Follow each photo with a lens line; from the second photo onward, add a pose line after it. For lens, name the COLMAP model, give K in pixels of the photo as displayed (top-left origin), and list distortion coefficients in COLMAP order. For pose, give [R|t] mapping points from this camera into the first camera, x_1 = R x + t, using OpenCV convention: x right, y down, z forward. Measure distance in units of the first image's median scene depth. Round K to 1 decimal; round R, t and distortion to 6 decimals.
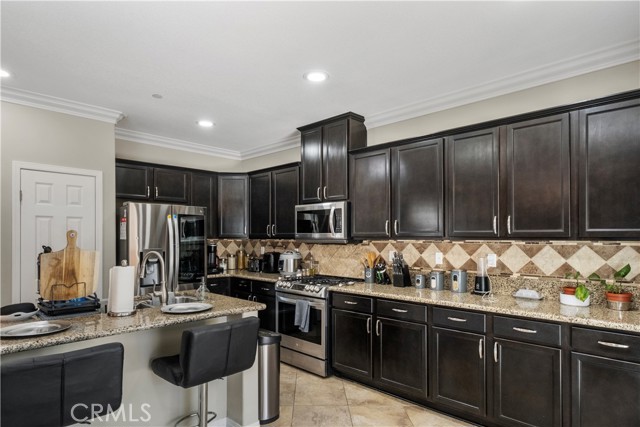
lens RADIAL K [[363.2, 0, 321.5], [0, 363.2, 226.2], [0, 0, 1]] dist [-0.027364, -0.002558]
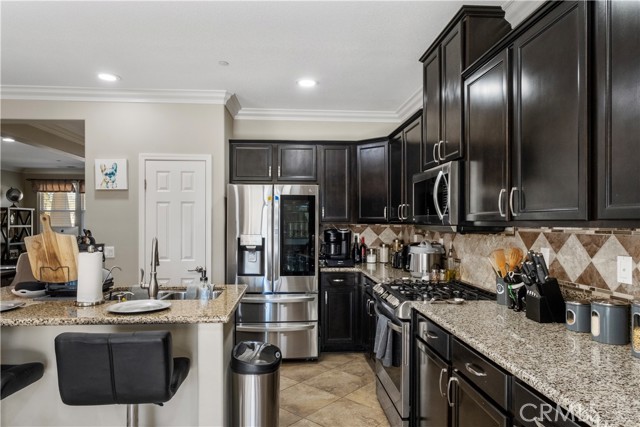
lens RADIAL K [[403.7, 0, 315.8], [0, 403.7, 216.0], [0, 0, 1]] dist [-0.027838, -0.000778]
pose [[0.742574, -0.009537, -0.669696, 0.355257], [0.019208, 0.999791, 0.007060, 0.013367], [0.669489, -0.018106, 0.742602, 0.388001]]
